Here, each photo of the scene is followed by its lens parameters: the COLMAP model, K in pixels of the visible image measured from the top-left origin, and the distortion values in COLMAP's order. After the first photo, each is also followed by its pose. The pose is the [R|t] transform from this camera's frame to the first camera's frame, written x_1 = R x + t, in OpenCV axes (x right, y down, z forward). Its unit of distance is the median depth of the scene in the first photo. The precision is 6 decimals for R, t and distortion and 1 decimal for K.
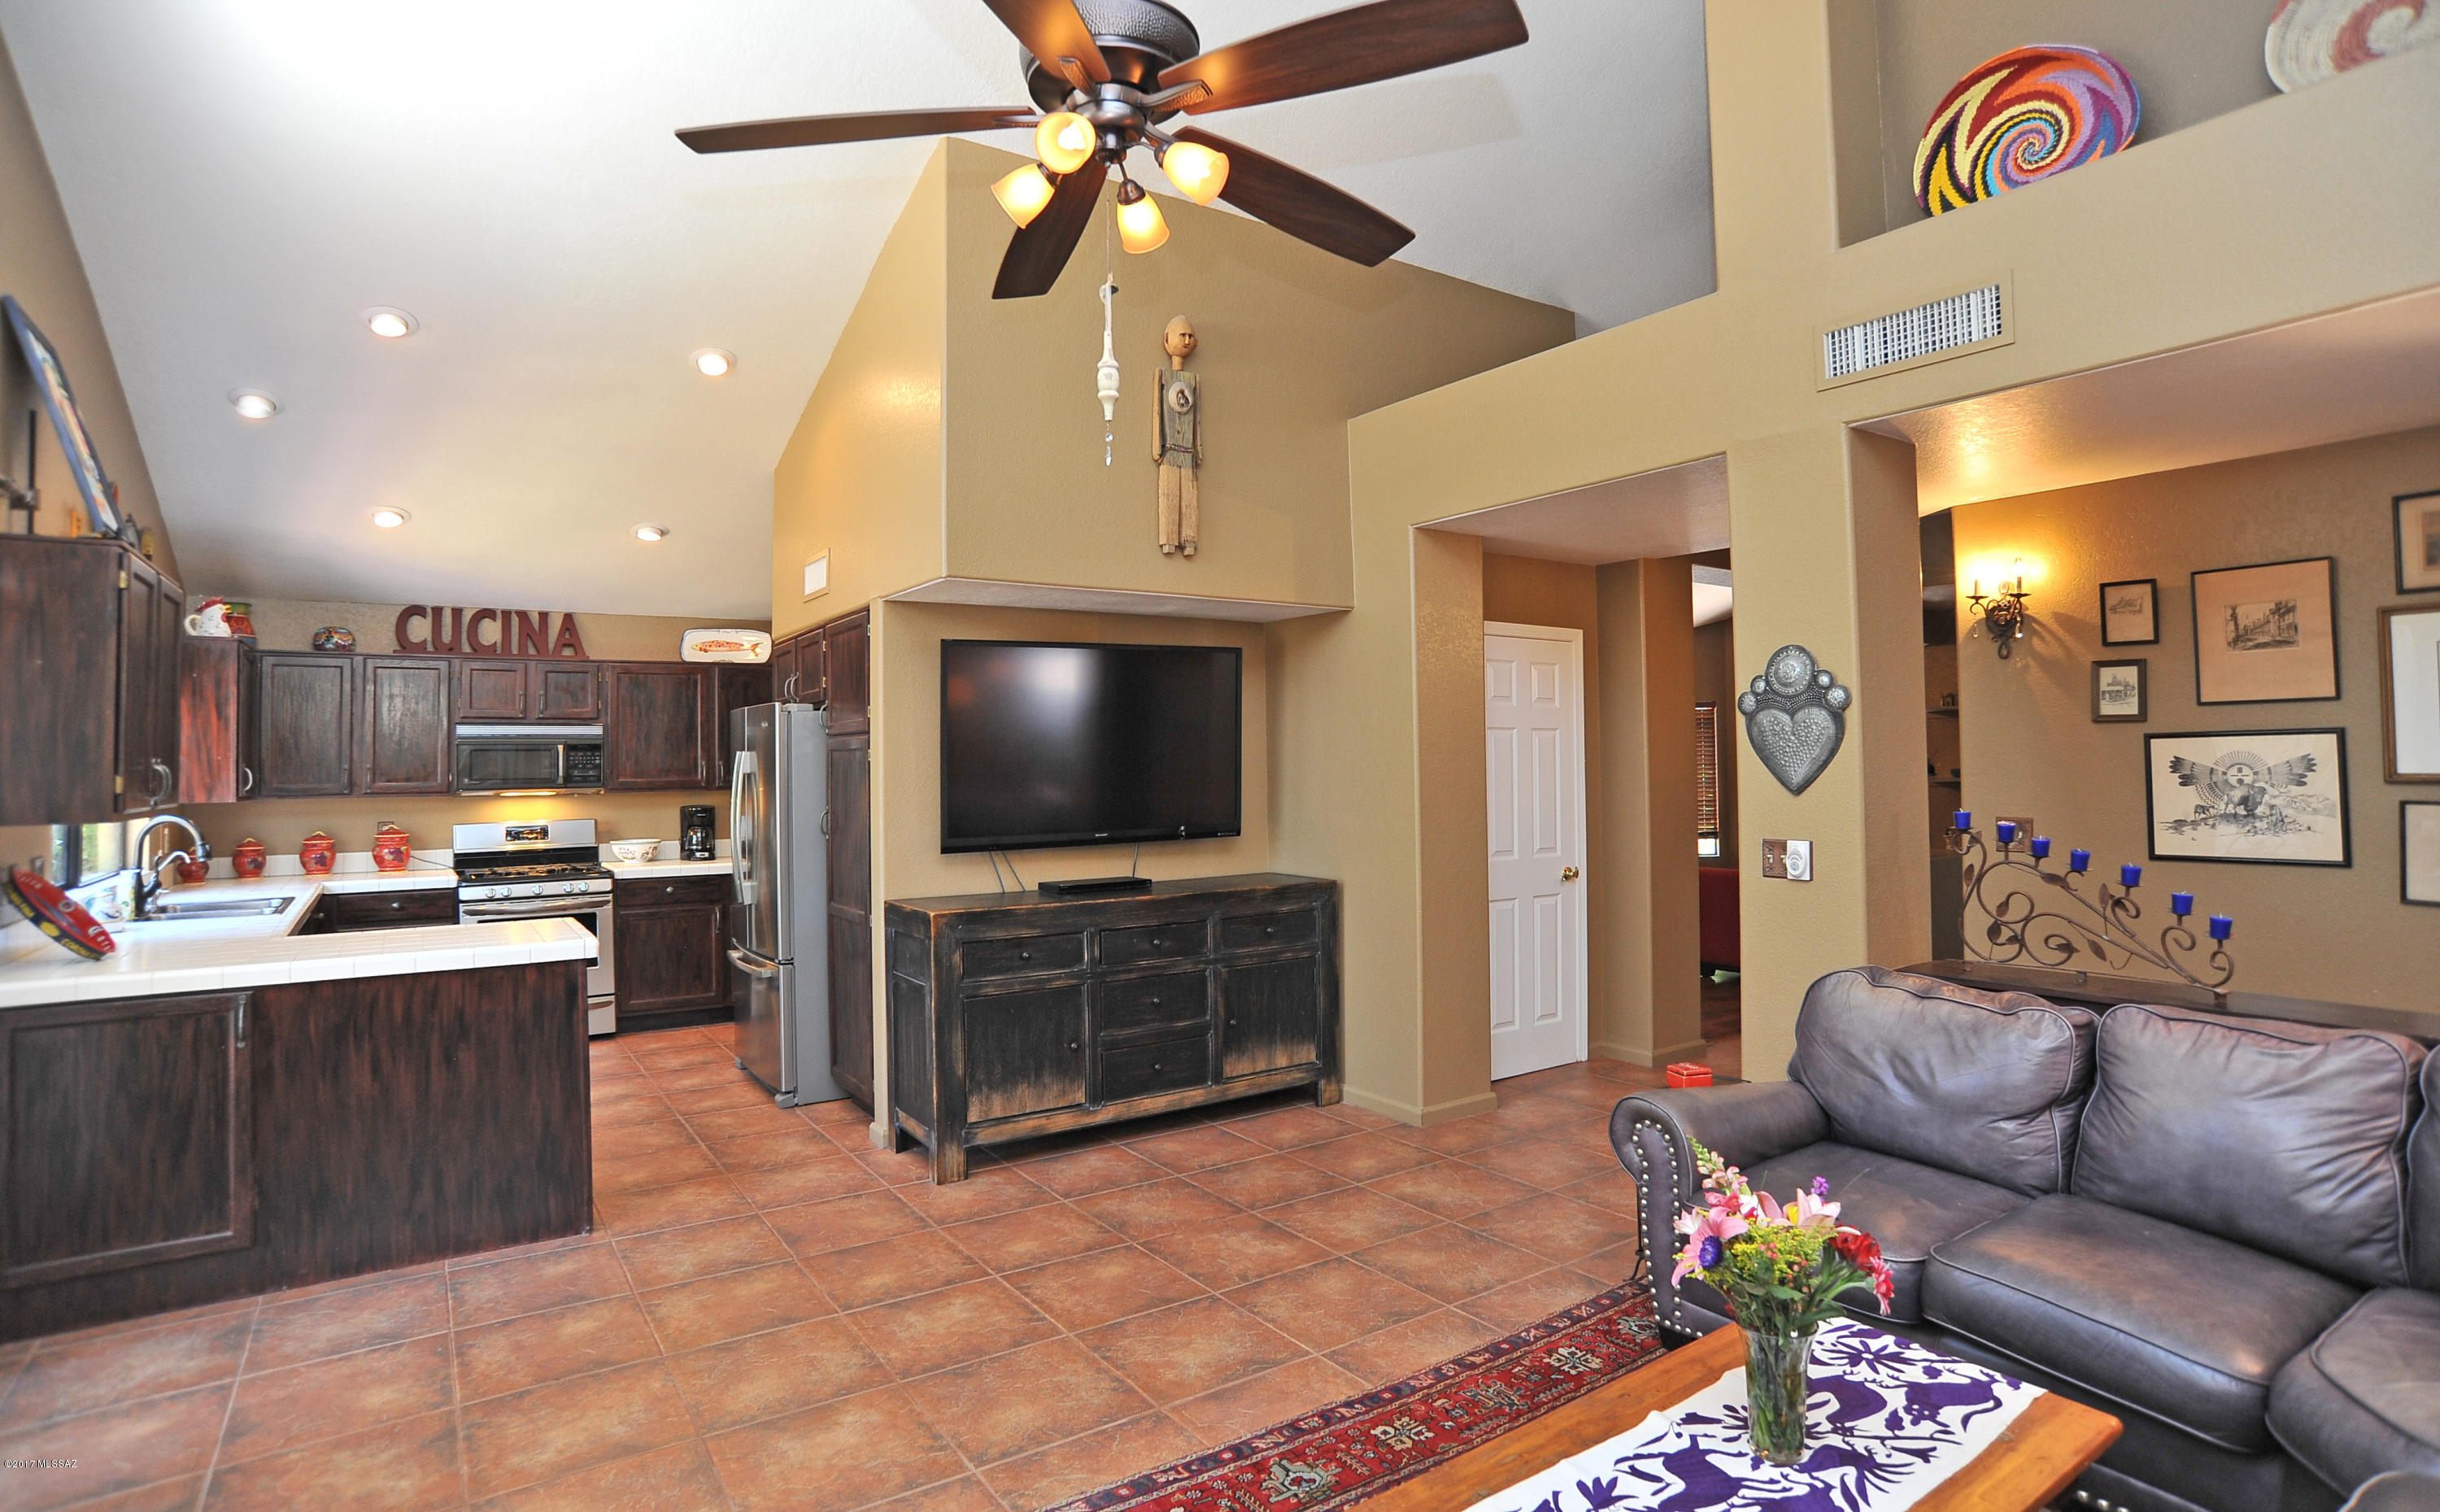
lens RADIAL K [[1235.6, 0, 1214.8], [0, 1235.6, 729.8], [0, 0, 1]] dist [-0.096163, 0.042653]
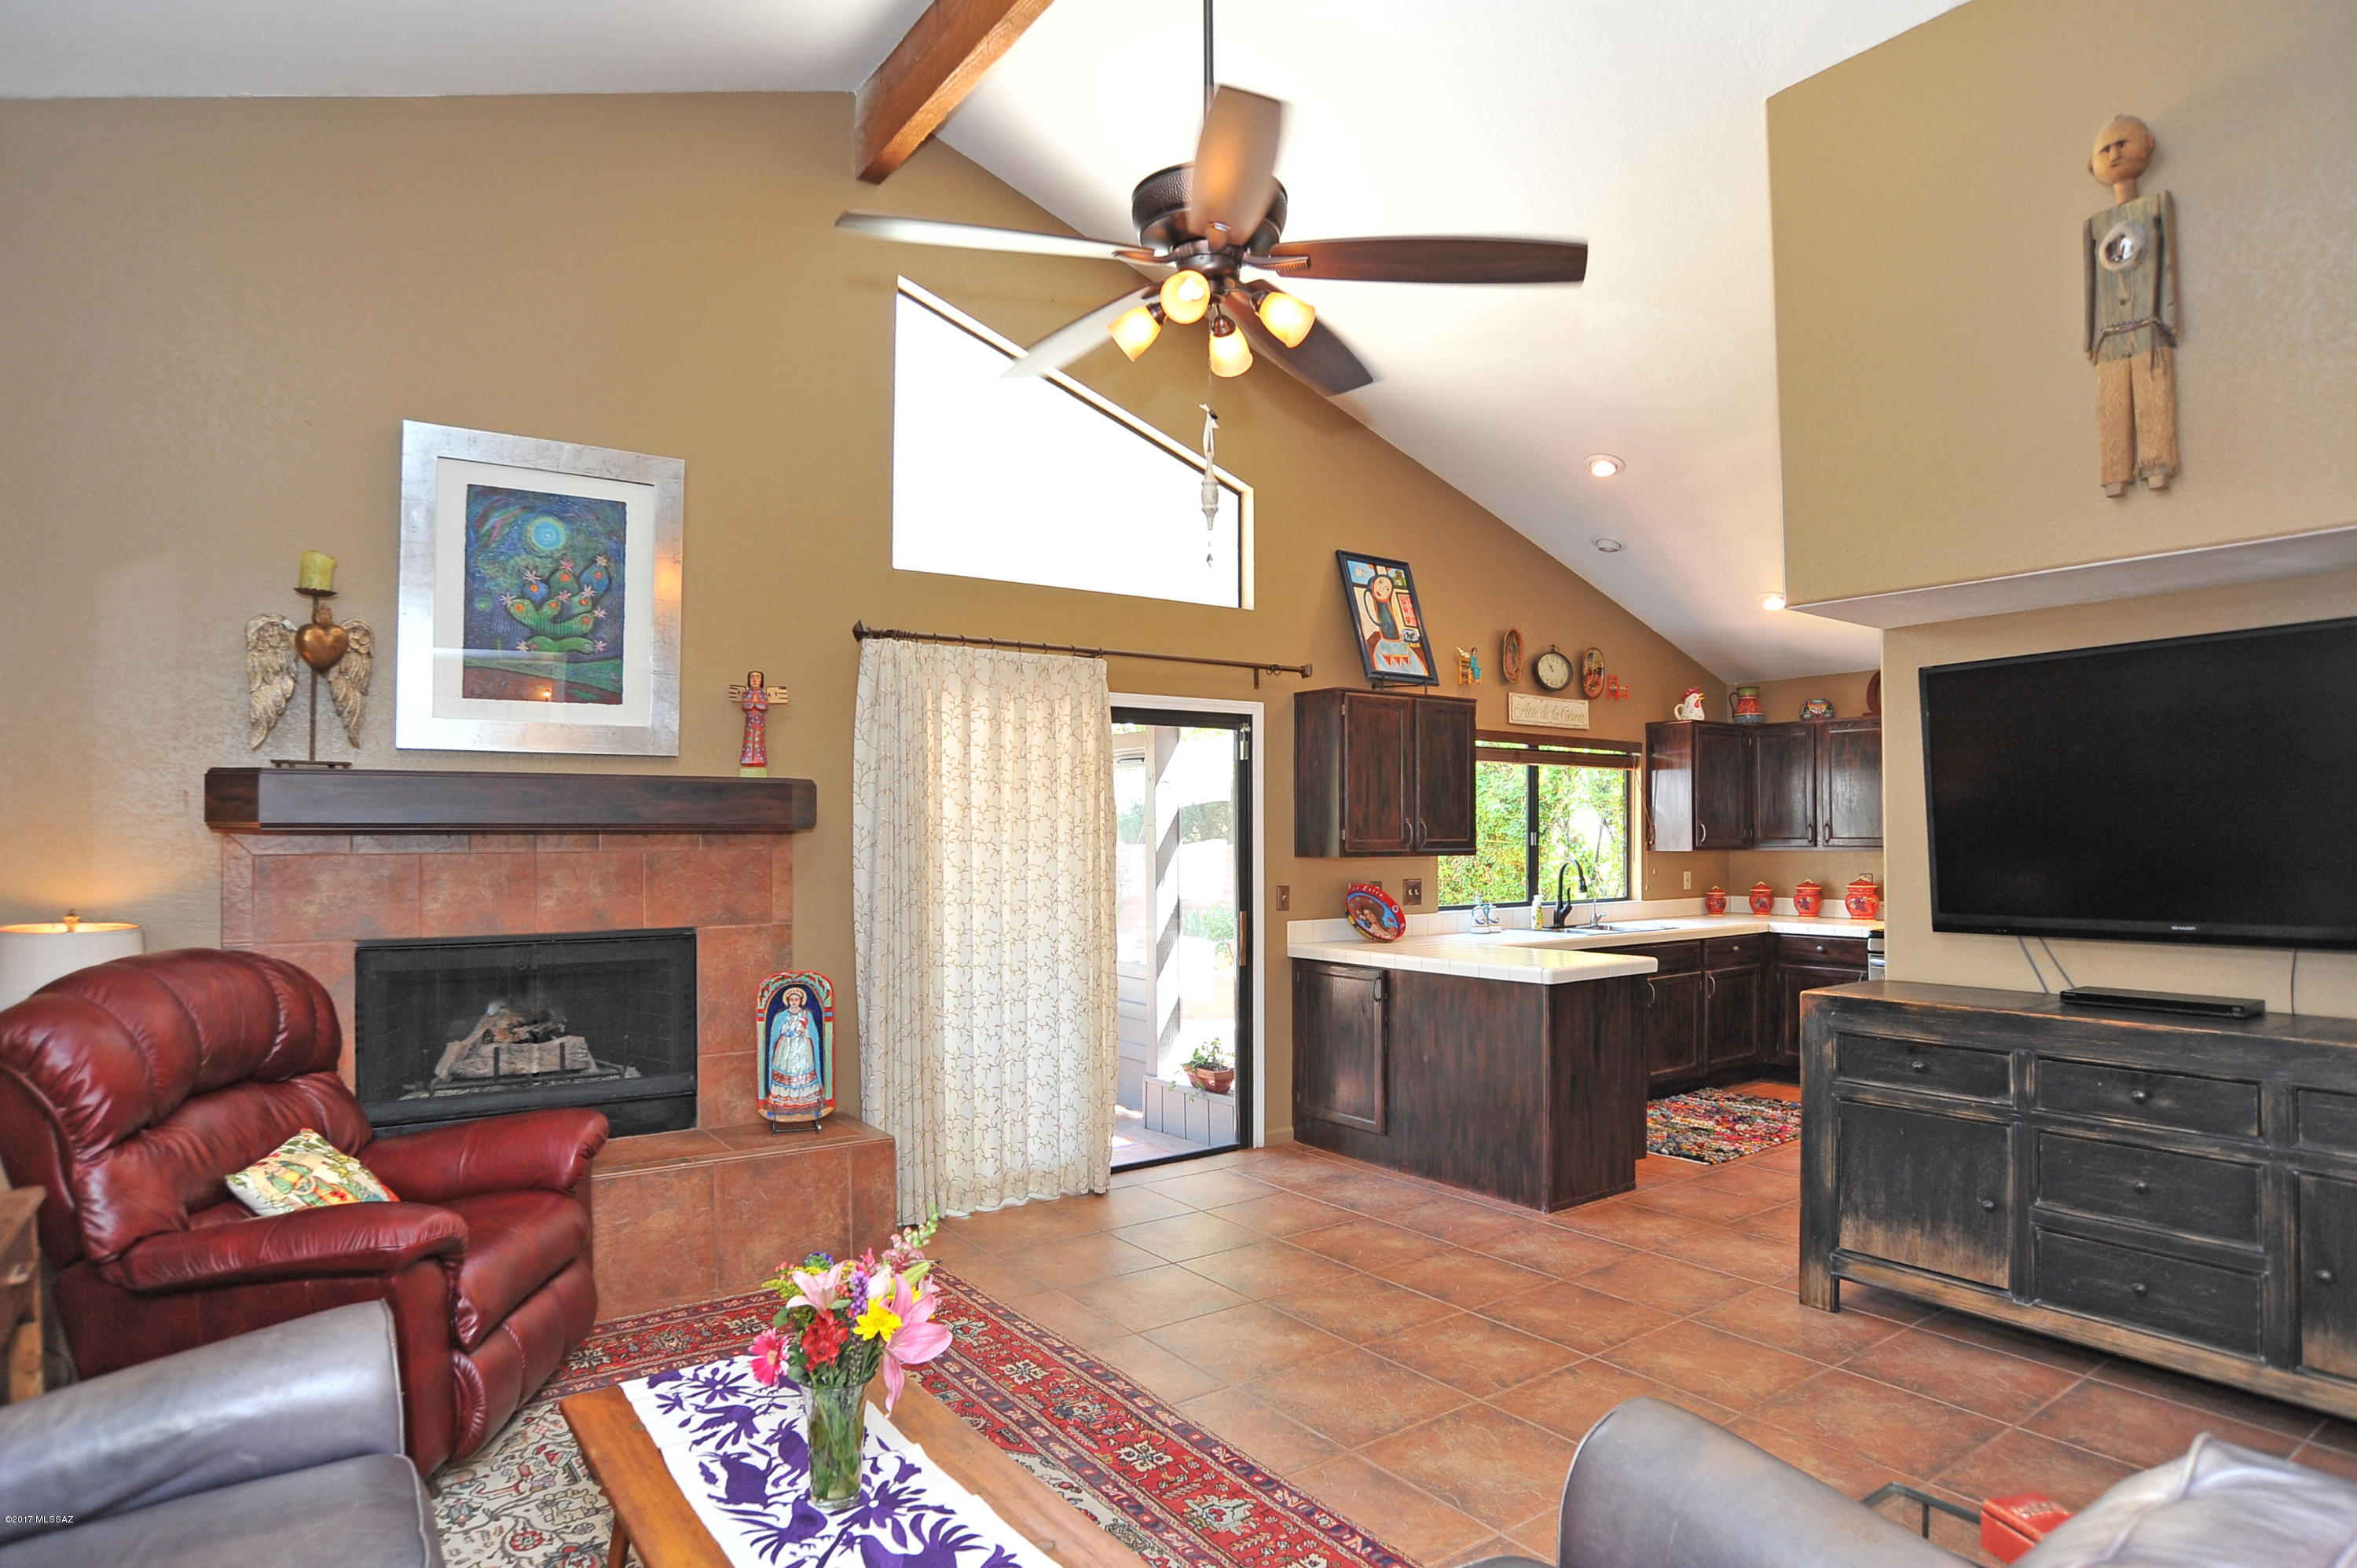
lens RADIAL K [[1291.6, 0, 1179.7], [0, 1291.6, 810.1], [0, 0, 1]] dist [-0.100654, 0.047278]
pose [[0.029776, -0.006235, -0.999537, 0.796244], [0.031237, 0.999498, -0.005305, 0.013575], [0.999068, -0.031065, 0.029956, 0.649326]]
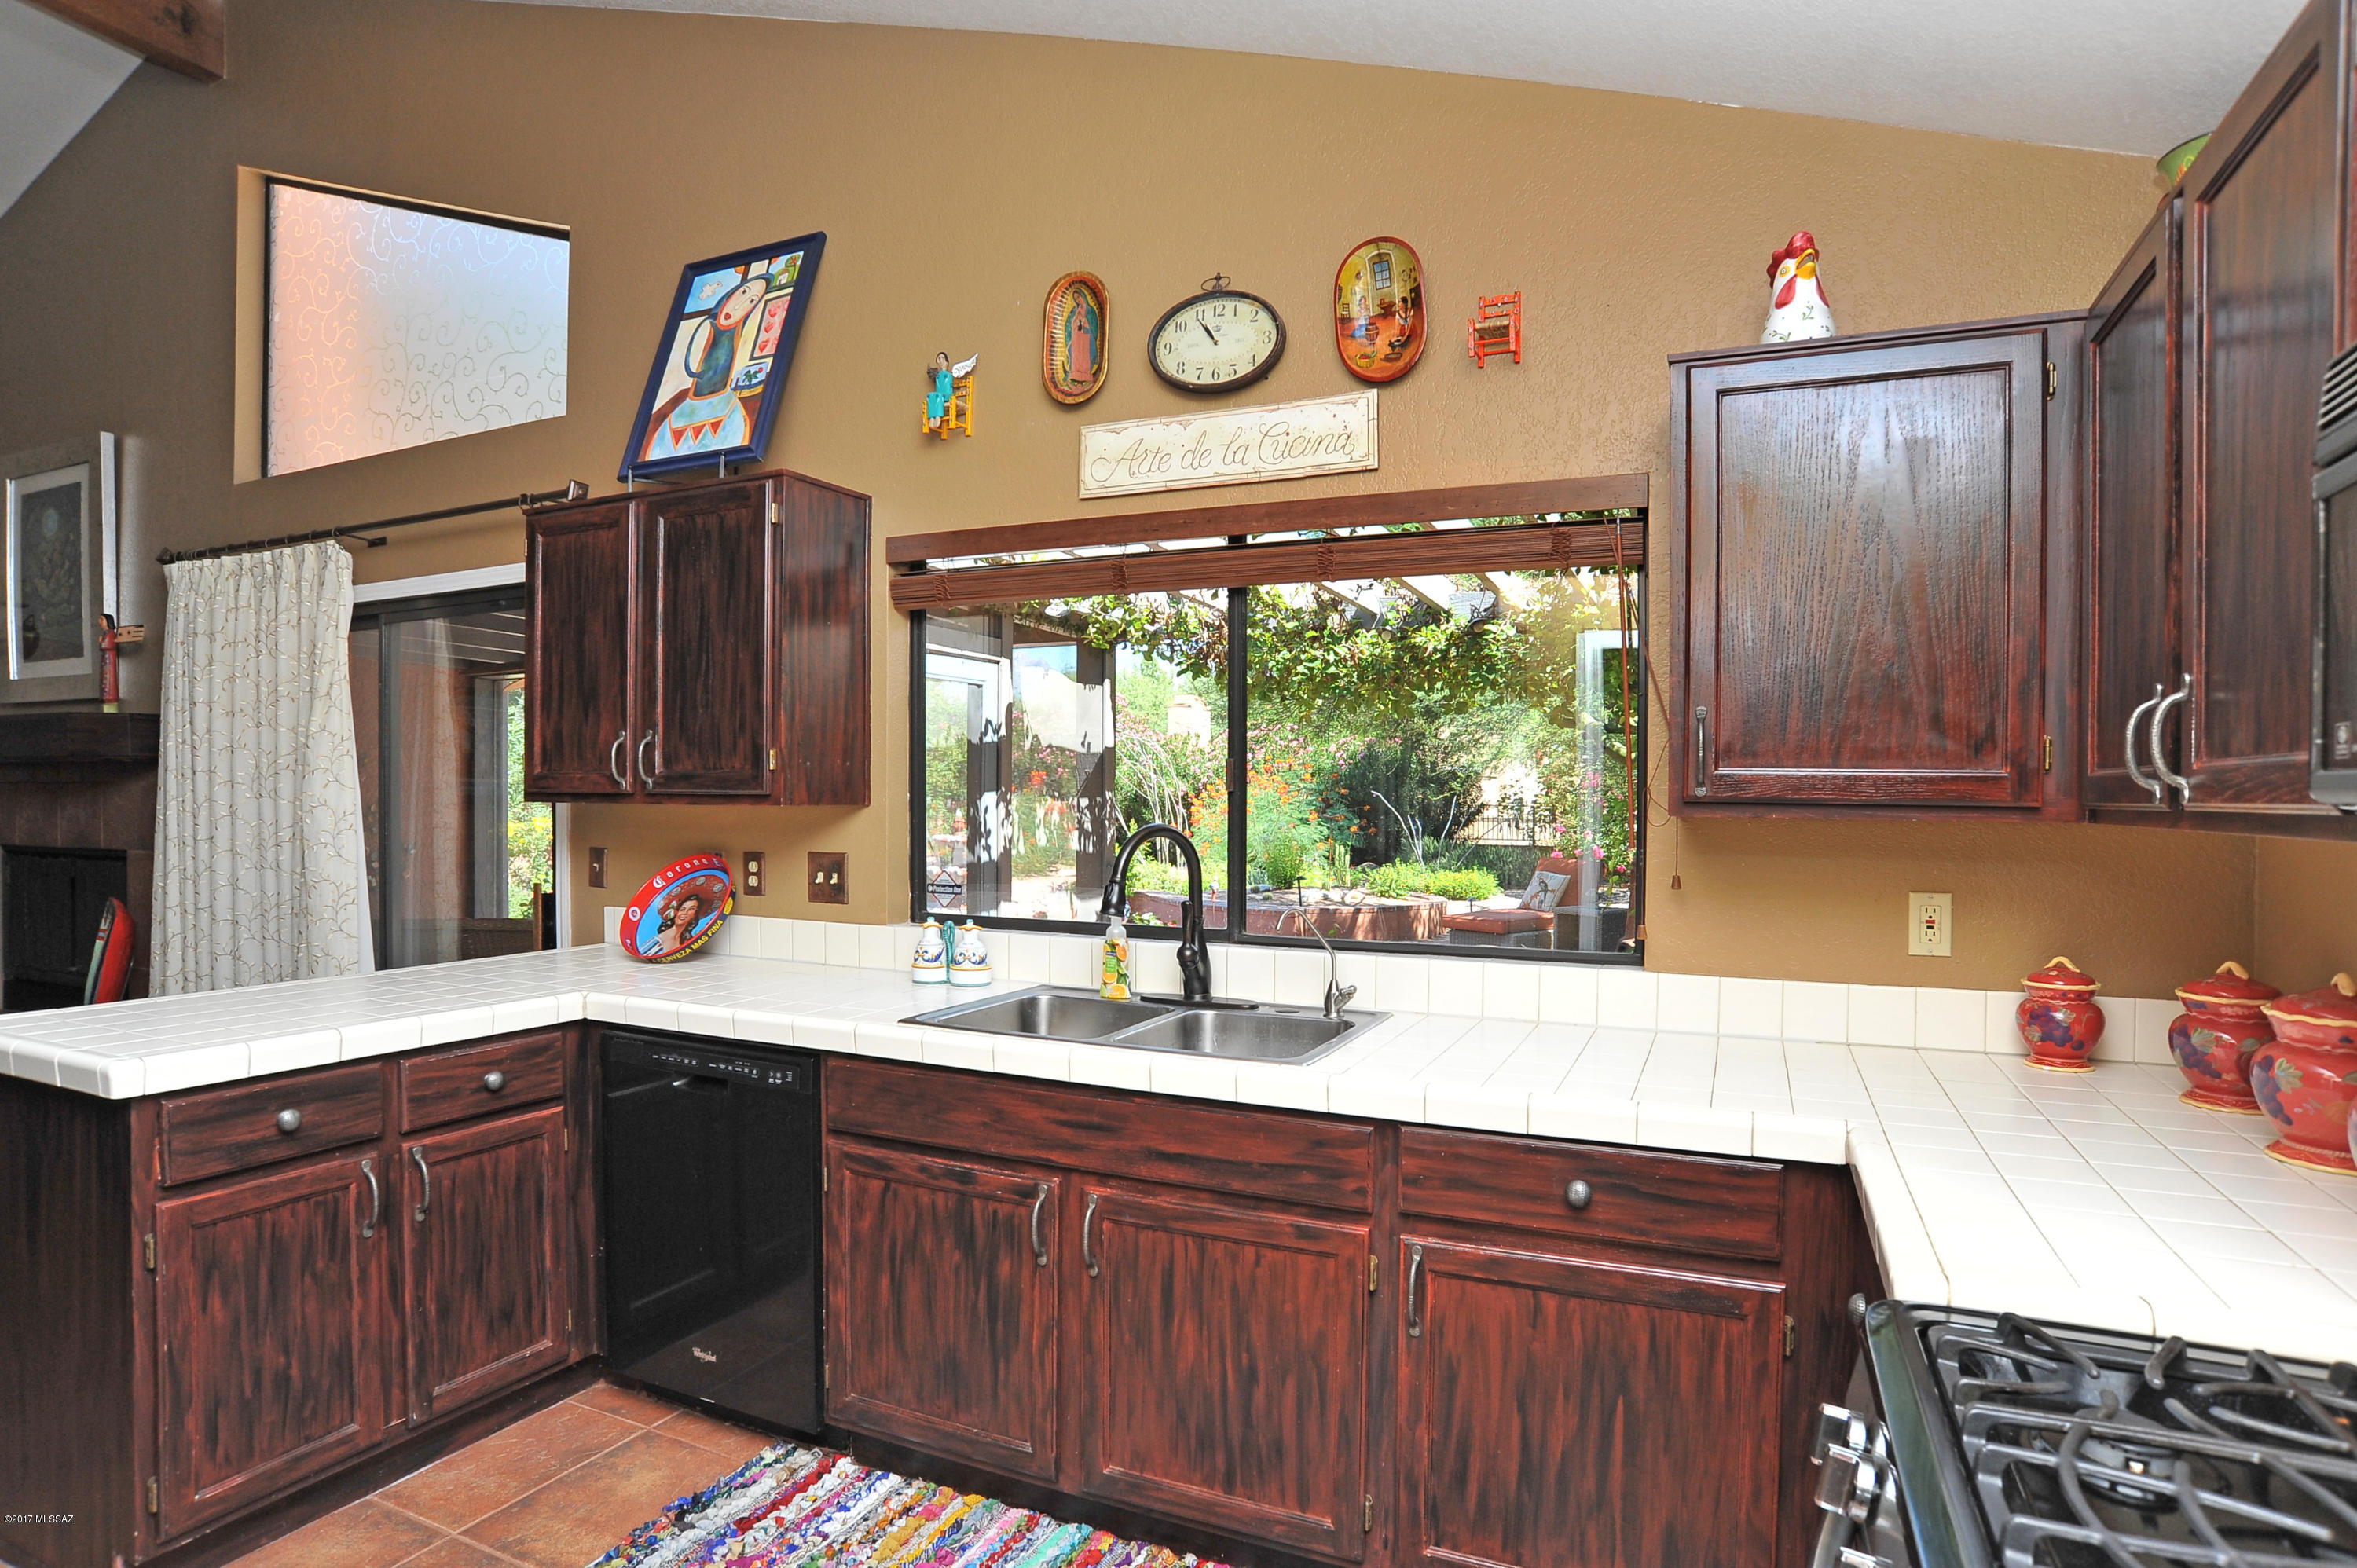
lens RADIAL K [[1238.1, 0, 1182.8], [0, 1238.1, 810.1], [0, 0, 1]] dist [-0.094972, 0.039980]
pose [[-0.853625, 0.010048, -0.520791, -0.798787], [0.015362, 0.999865, -0.005890, 0.090945], [0.520662, -0.013029, -0.853664, 1.929572]]
